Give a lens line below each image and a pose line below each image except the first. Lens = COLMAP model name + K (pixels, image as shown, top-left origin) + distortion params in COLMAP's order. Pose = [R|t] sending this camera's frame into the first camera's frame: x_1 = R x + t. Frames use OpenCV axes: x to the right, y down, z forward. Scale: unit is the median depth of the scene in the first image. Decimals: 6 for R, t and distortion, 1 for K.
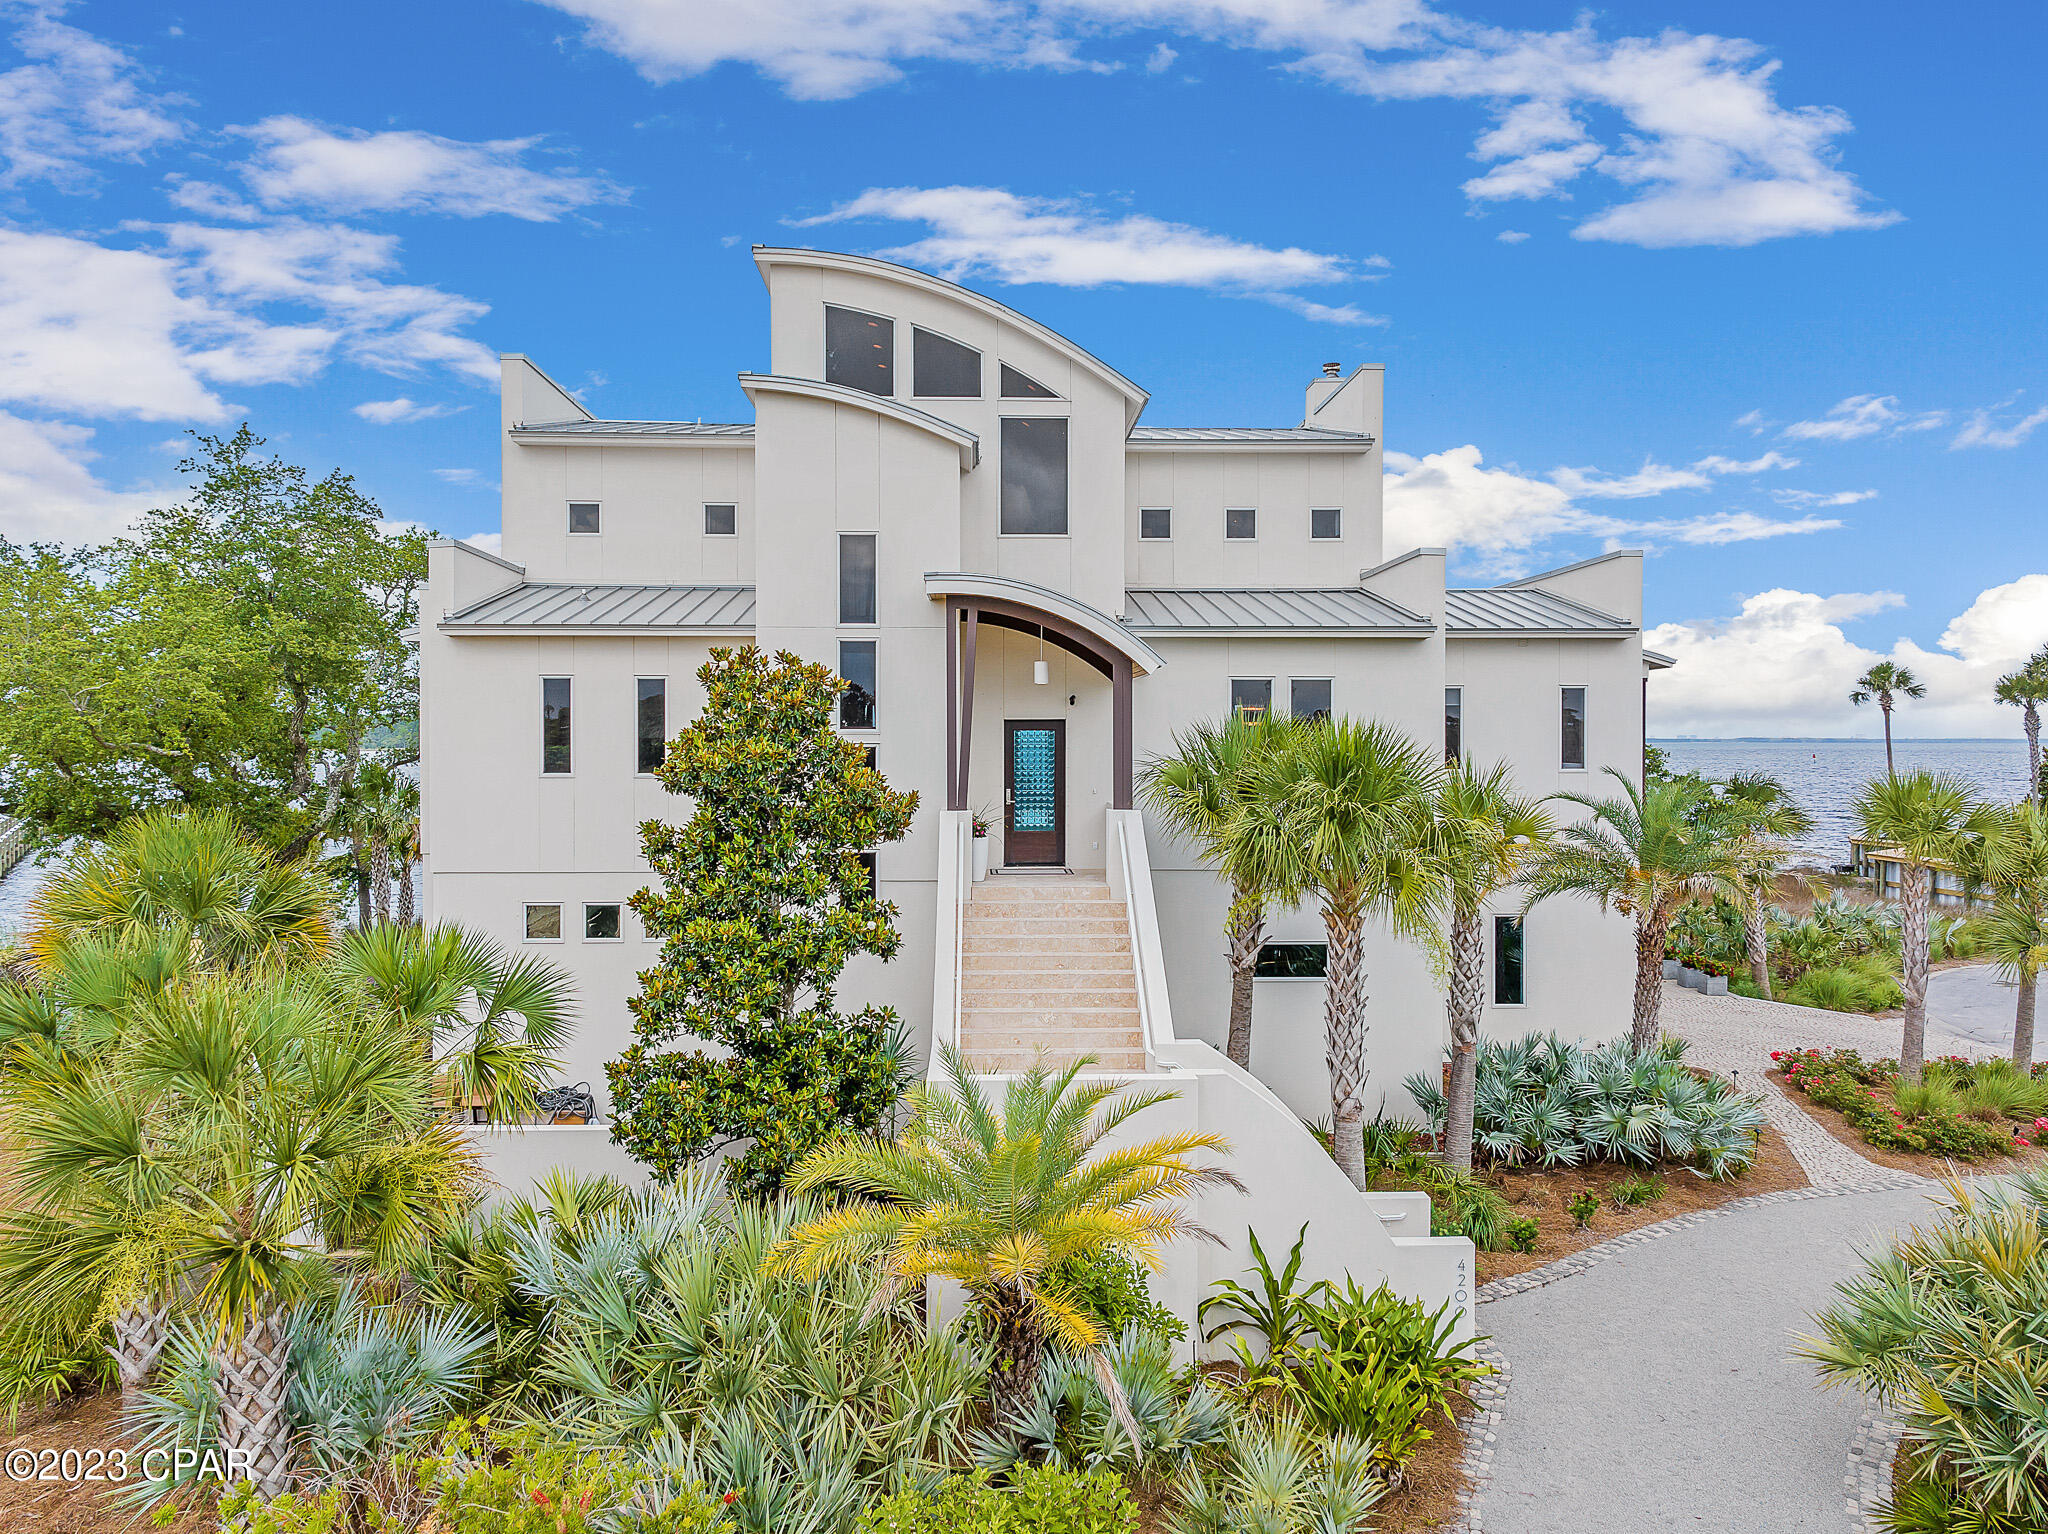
lens RADIAL K [[1429.8, 0, 1025.9], [0, 1429.8, 769.3], [0, 0, 1]] dist [-0.000251, 0.009328]
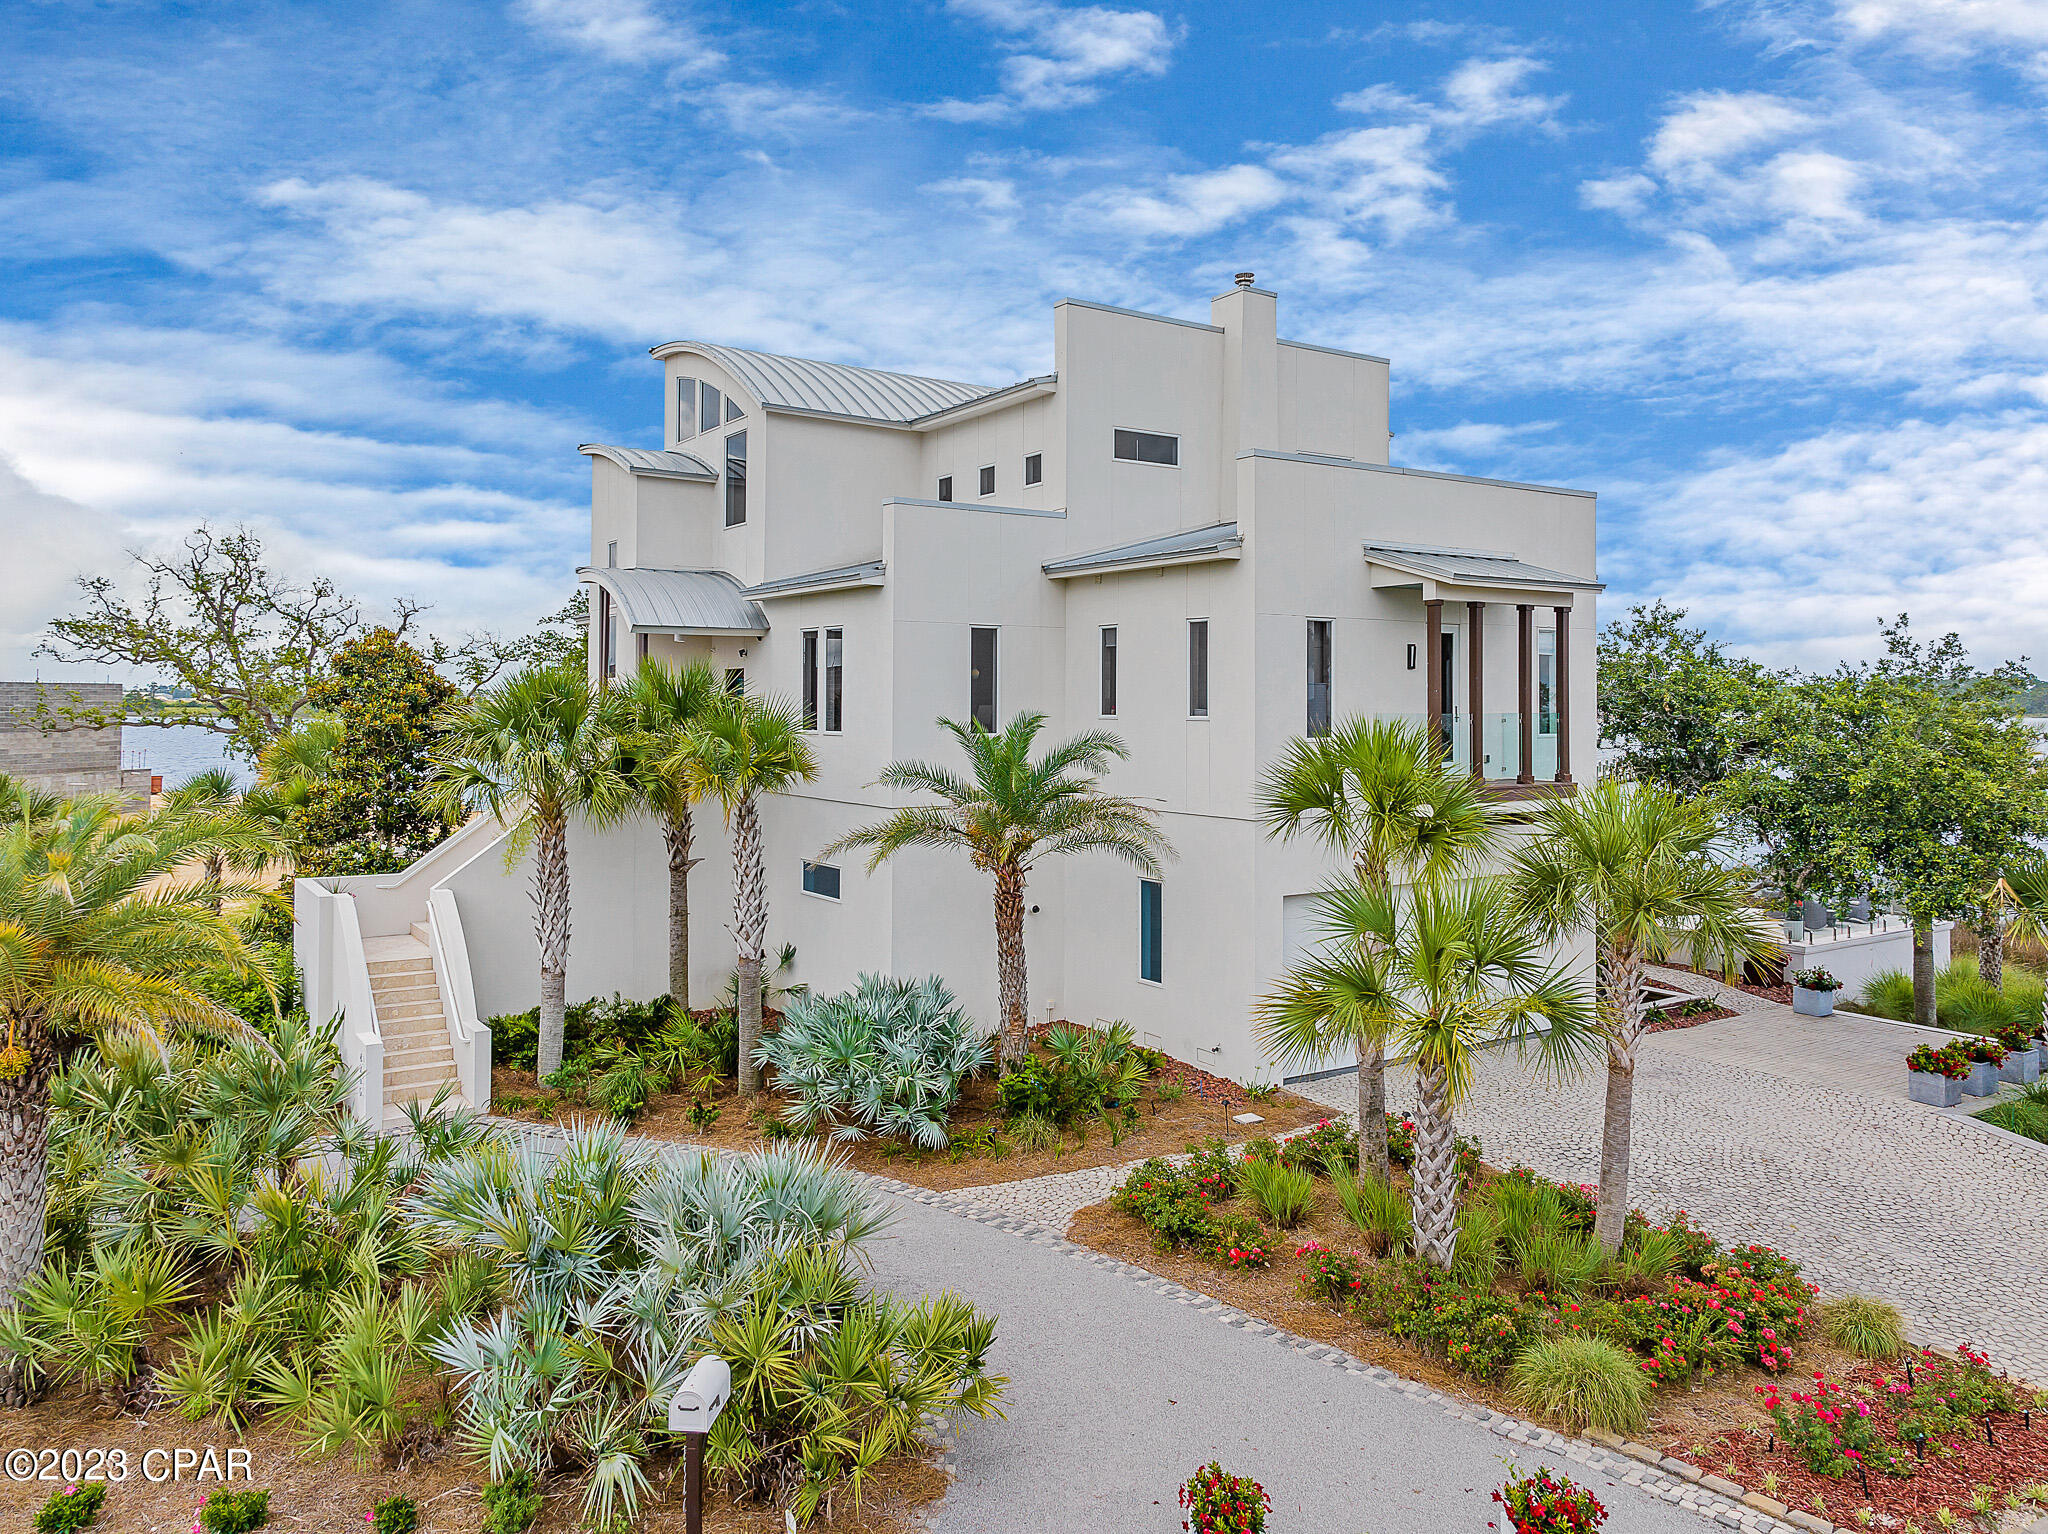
lens RADIAL K [[1429.8, 0, 1023.1], [0, 1429.8, 690.1], [0, 0, 1]] dist [-0.000251, 0.009328]
pose [[0.538927, -0.007635, -0.842318, 1.221048], [-0.025408, 0.999357, -0.025315, 0.009356], [0.841969, 0.035045, 0.538387, 0.536238]]
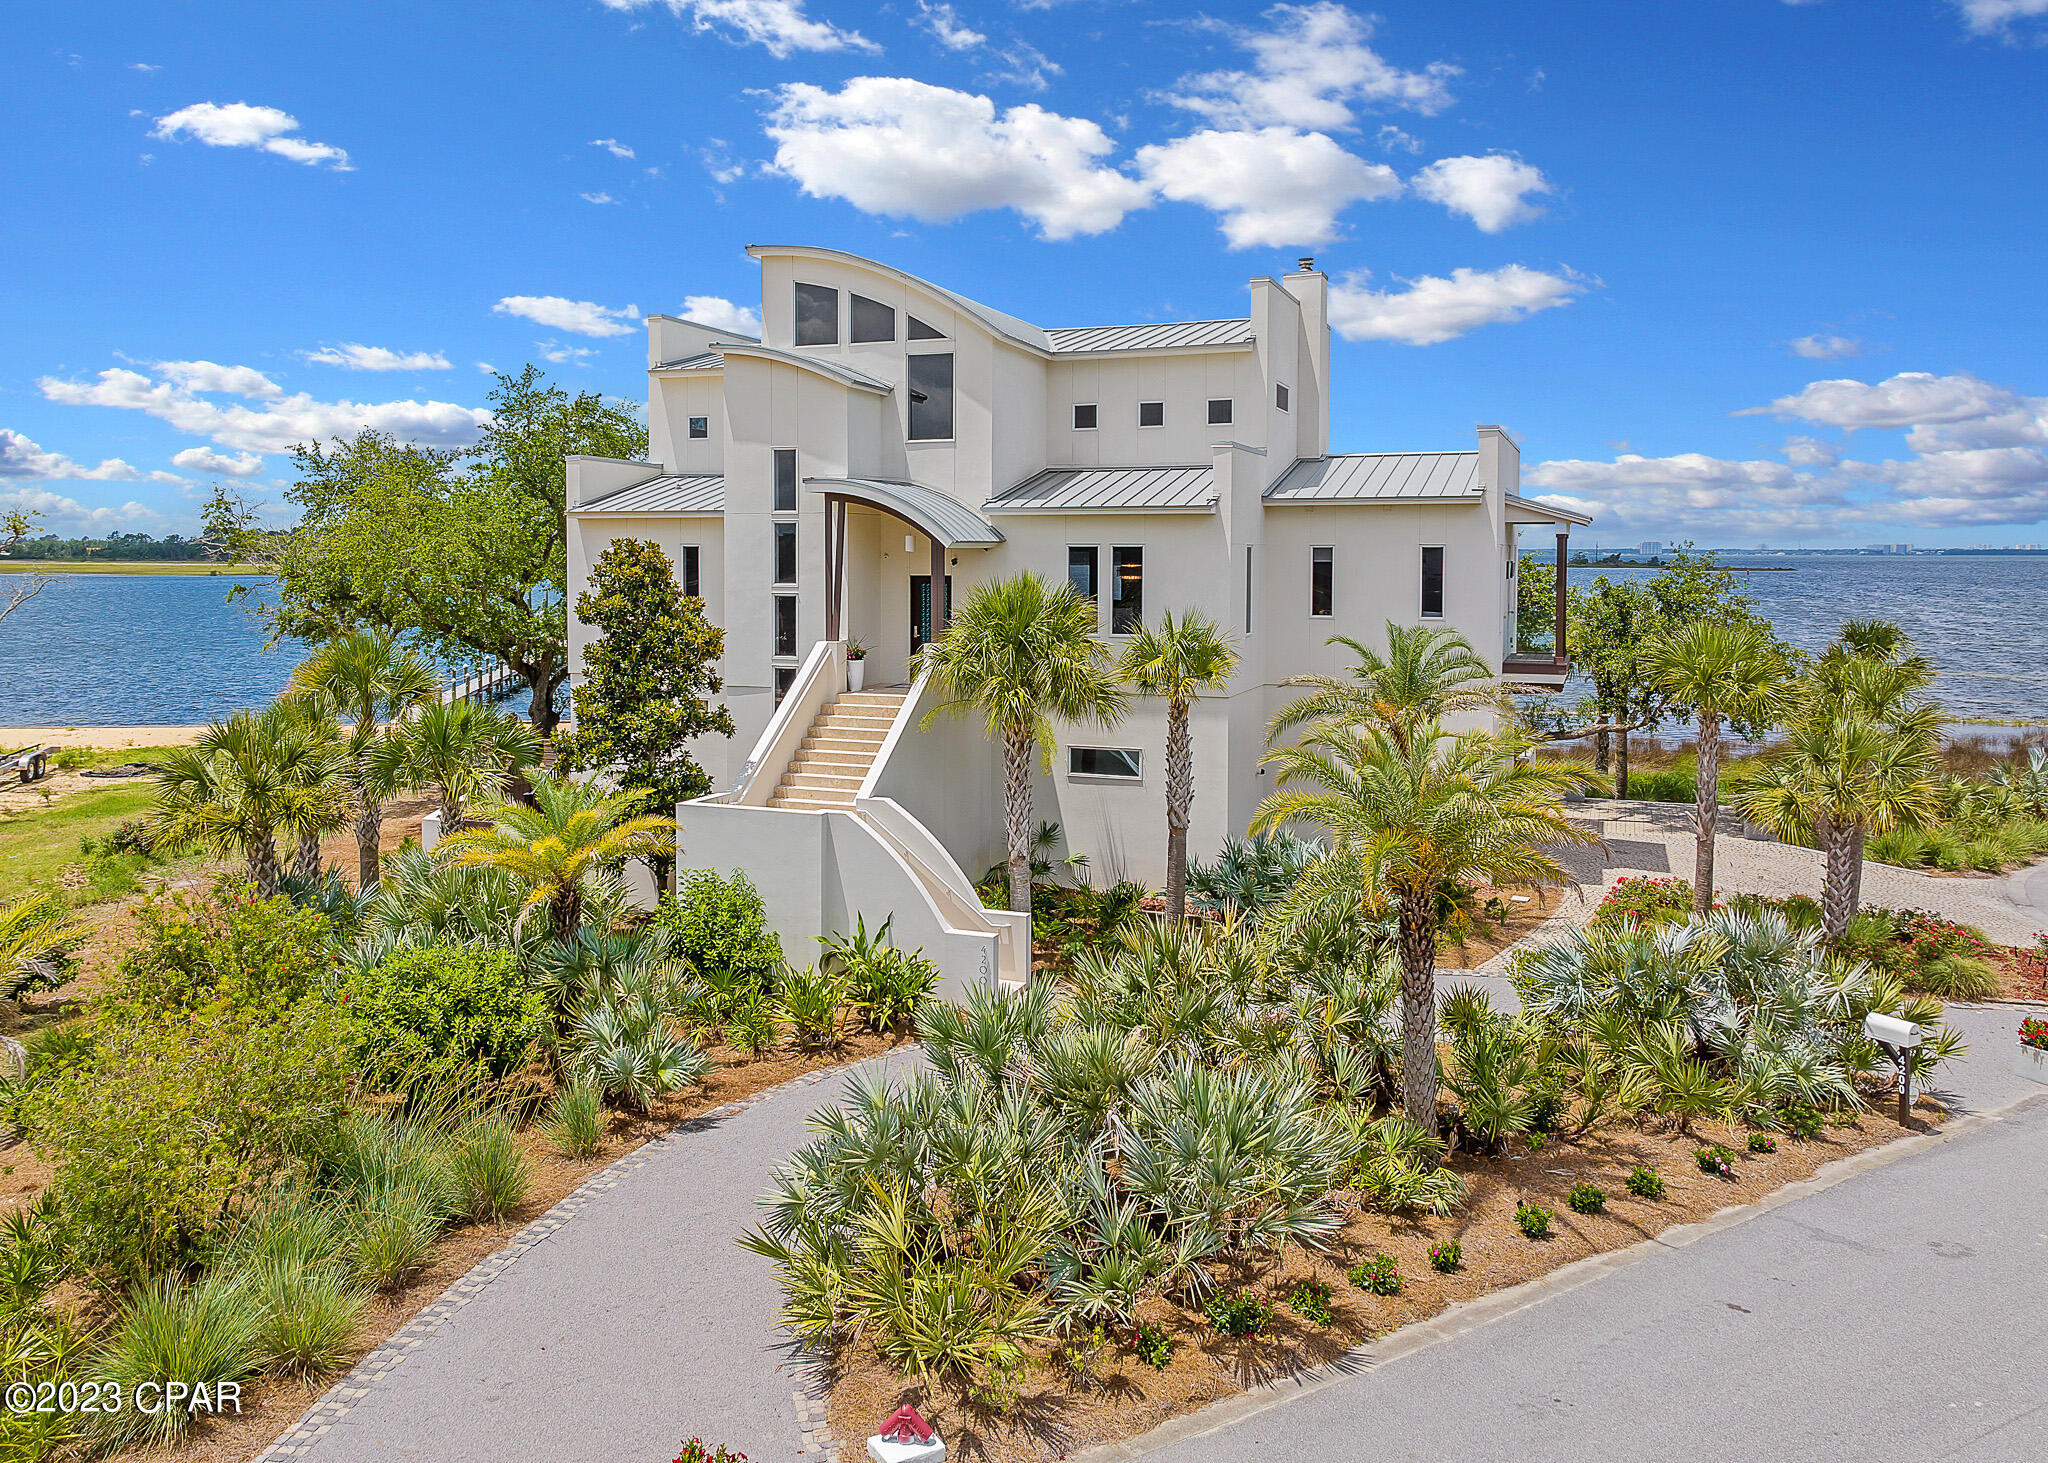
lens RADIAL K [[1553.6, 0, 979.1], [0, 1553.6, 634.3], [0, 0, 1]] dist [-0.000241, 0.012191]
pose [[0.913670, 0.021467, -0.405890, 0.653904], [-0.010456, 0.999515, 0.029327, -0.023303], [0.406322, -0.022551, 0.913451, -0.335338]]
